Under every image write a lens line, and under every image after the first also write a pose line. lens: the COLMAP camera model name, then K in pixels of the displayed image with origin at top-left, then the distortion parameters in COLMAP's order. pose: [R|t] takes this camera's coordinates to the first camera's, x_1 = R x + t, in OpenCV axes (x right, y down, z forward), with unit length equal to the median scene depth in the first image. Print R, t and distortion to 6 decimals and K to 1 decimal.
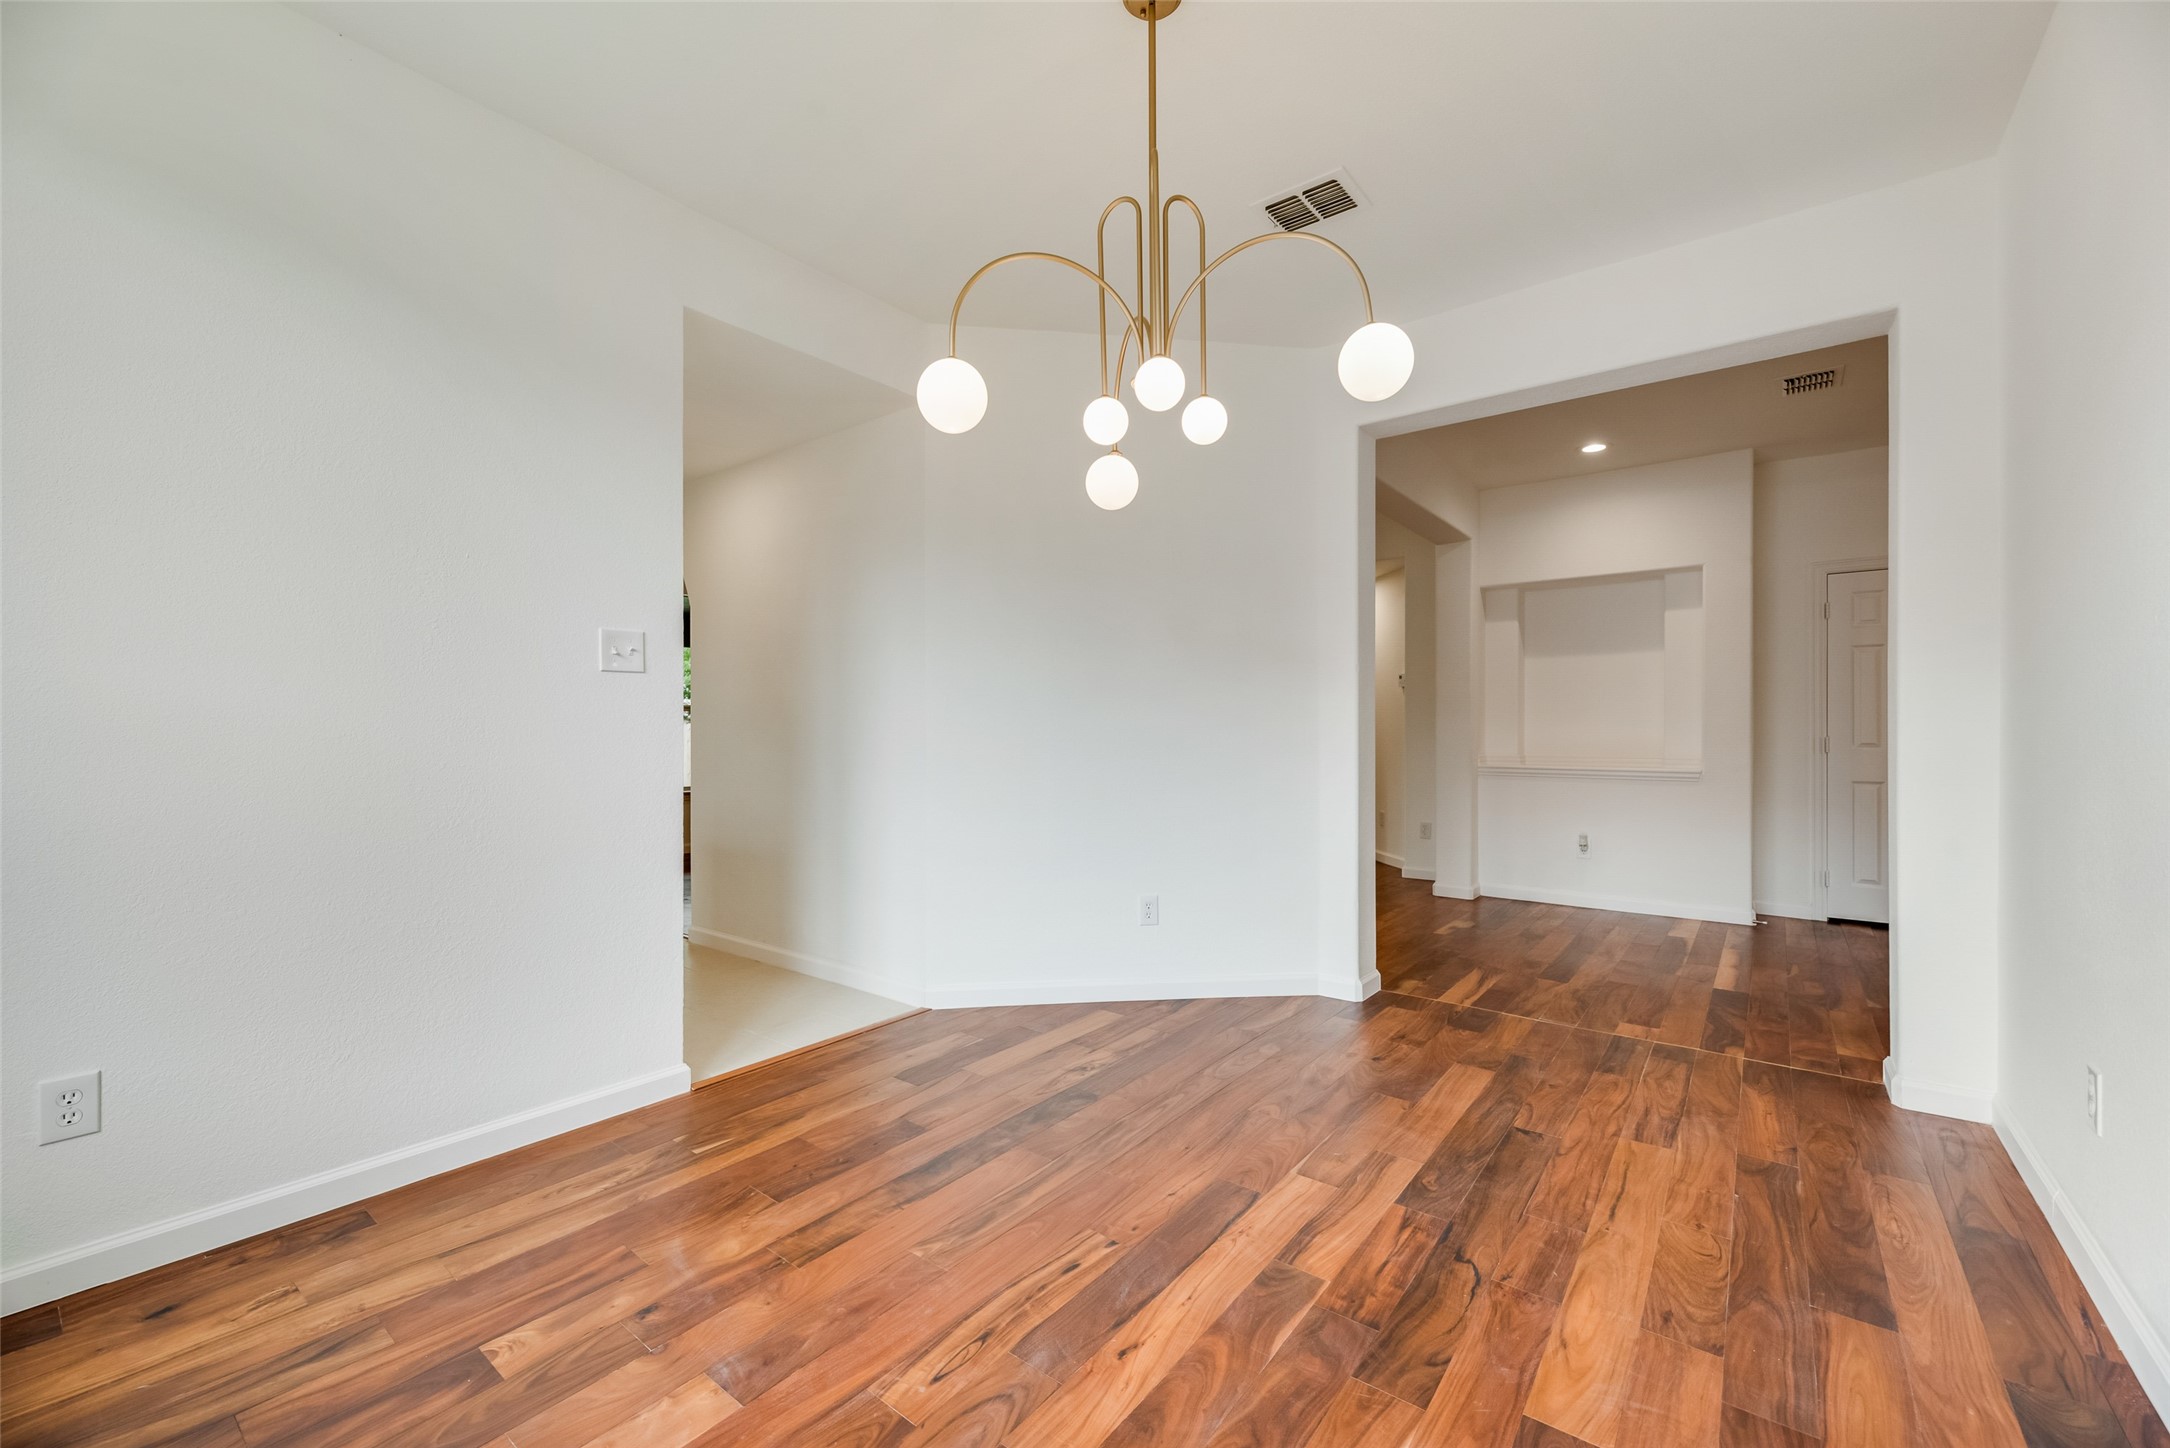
lens RADIAL K [[871.9, 0, 1088.0], [0, 871.9, 727.9], [0, 0, 1]] dist [0.001798, -0.000180]
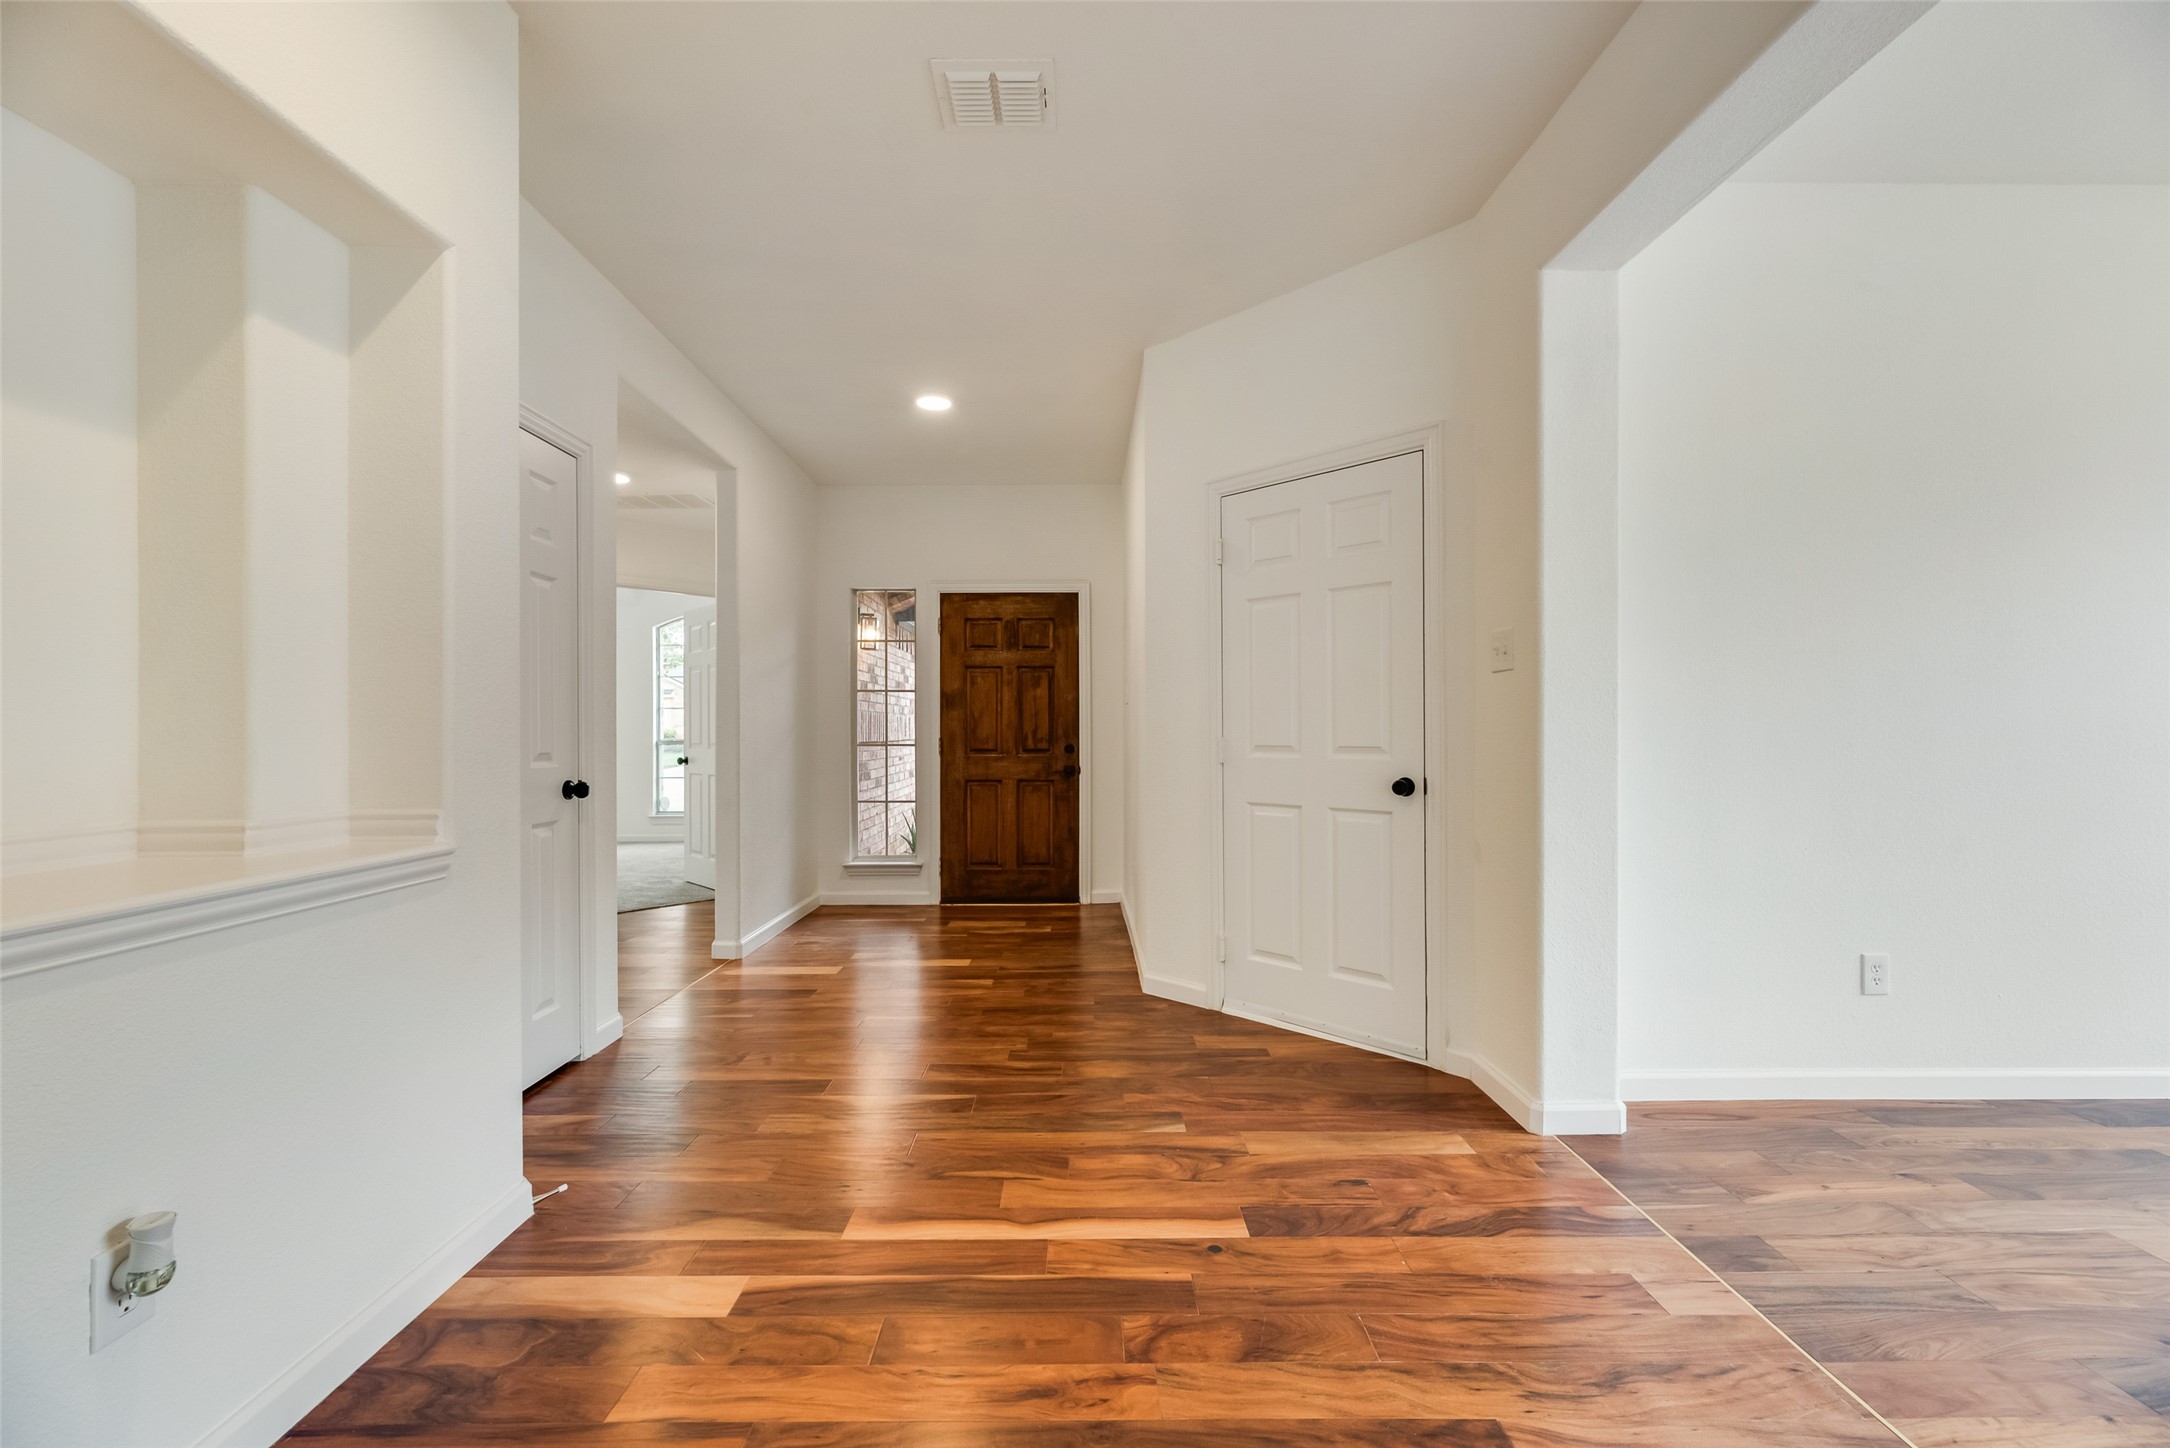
lens RADIAL K [[871.9, 0, 1088.0], [0, 871.9, 727.9], [0, 0, 1]] dist [0.001798, -0.000180]
pose [[-0.618911, 0.004778, 0.785447, 0.450907], [0.000207, 0.999982, -0.005920, 0.003001], [-0.785461, -0.003501, -0.618901, 1.686374]]
